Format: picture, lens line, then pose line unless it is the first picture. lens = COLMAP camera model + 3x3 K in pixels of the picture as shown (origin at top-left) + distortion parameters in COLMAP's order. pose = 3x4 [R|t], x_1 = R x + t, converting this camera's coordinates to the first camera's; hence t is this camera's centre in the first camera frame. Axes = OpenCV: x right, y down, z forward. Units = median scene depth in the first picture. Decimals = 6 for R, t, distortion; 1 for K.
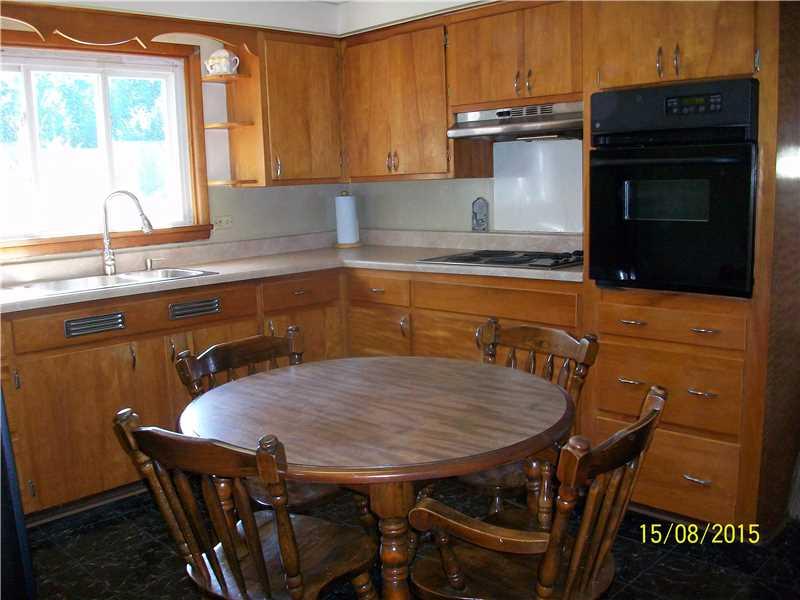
lens RADIAL K [[773.7, 0, 399.4], [0, 773.7, 314.8], [0, 0, 1]] dist [-0.132439, 0.015944]
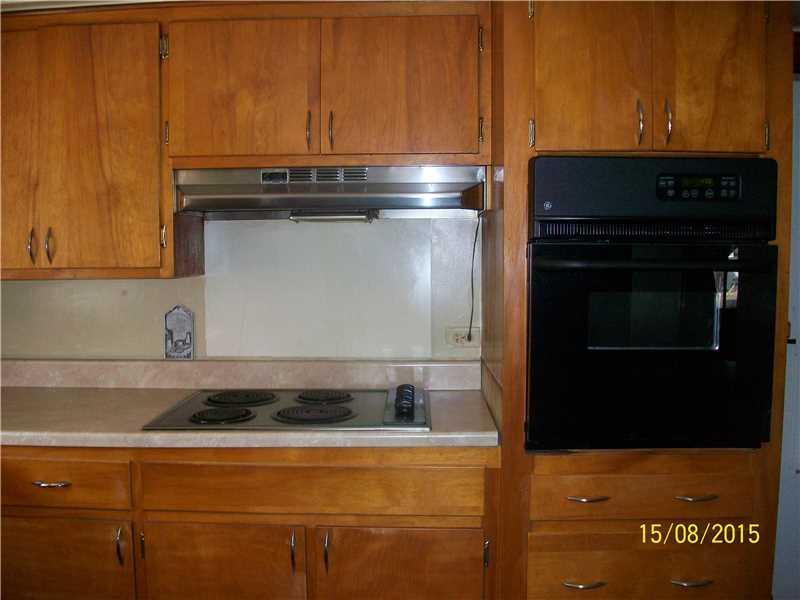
lens RADIAL K [[773.7, 0, 399.4], [0, 773.7, 314.8], [0, 0, 1]] dist [-0.132439, 0.015944]
pose [[0.731829, -0.016215, 0.681295, -0.209505], [0.091639, 0.992979, -0.074803, -0.090312], [-0.675299, 0.117176, 0.728177, 0.467914]]
